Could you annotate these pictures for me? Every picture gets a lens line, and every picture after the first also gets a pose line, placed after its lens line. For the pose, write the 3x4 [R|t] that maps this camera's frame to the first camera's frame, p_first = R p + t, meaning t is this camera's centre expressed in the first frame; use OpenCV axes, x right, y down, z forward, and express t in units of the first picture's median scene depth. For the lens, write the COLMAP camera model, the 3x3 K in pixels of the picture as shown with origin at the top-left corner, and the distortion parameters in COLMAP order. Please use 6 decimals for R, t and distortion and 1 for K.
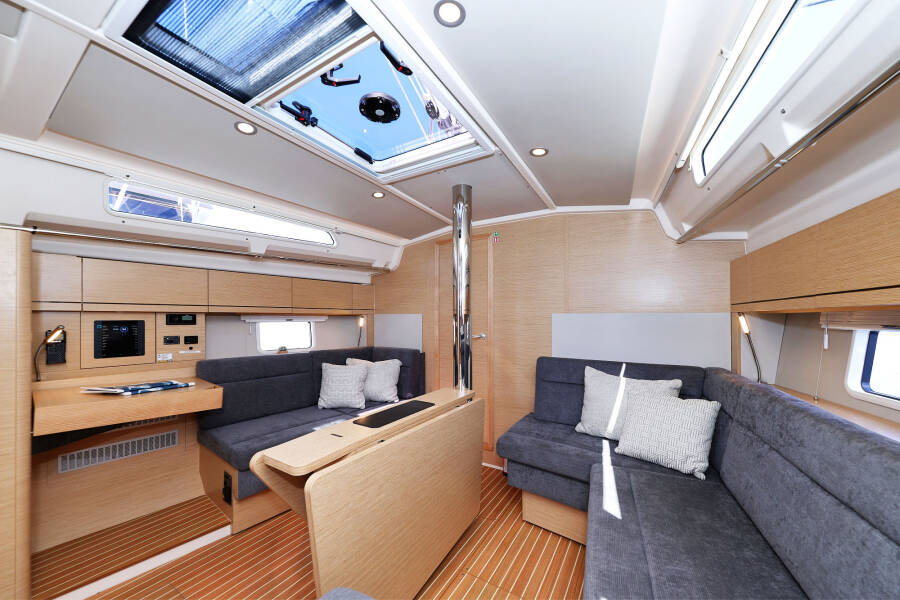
lens RADIAL K [[548.6, 0, 449.9], [0, 548.6, 323.9], [0, 0, 1]] dist [0.000336, 0.000093]
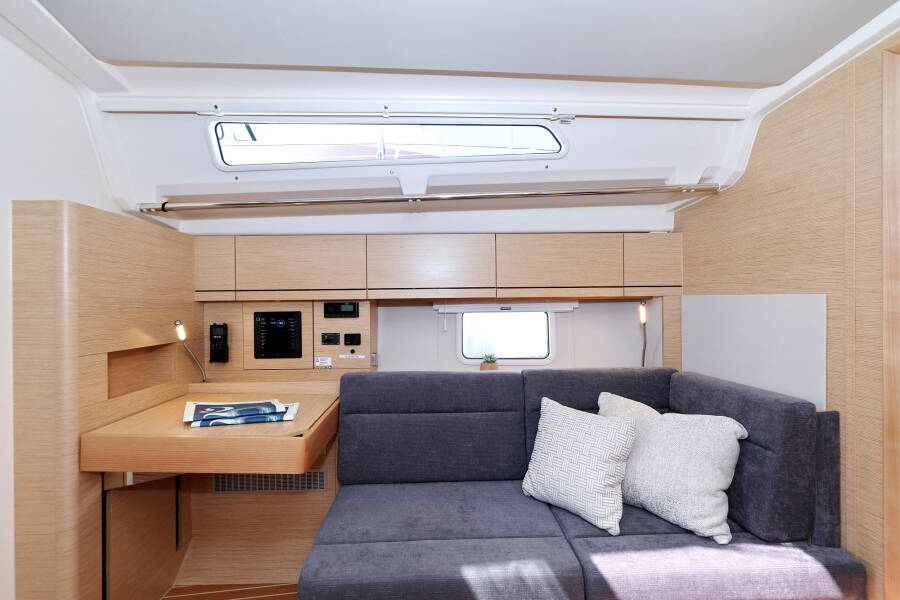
lens RADIAL K [[385.6, 0, 449.1], [0, 385.6, 303.9], [0, 0, 1]] dist [0.000694, -0.000015]
pose [[0.636335, 0.000672, -0.771412, -0.017324], [0.008525, 0.999932, 0.007903, -0.017179], [0.771366, -0.011605, 0.636287, 0.730558]]
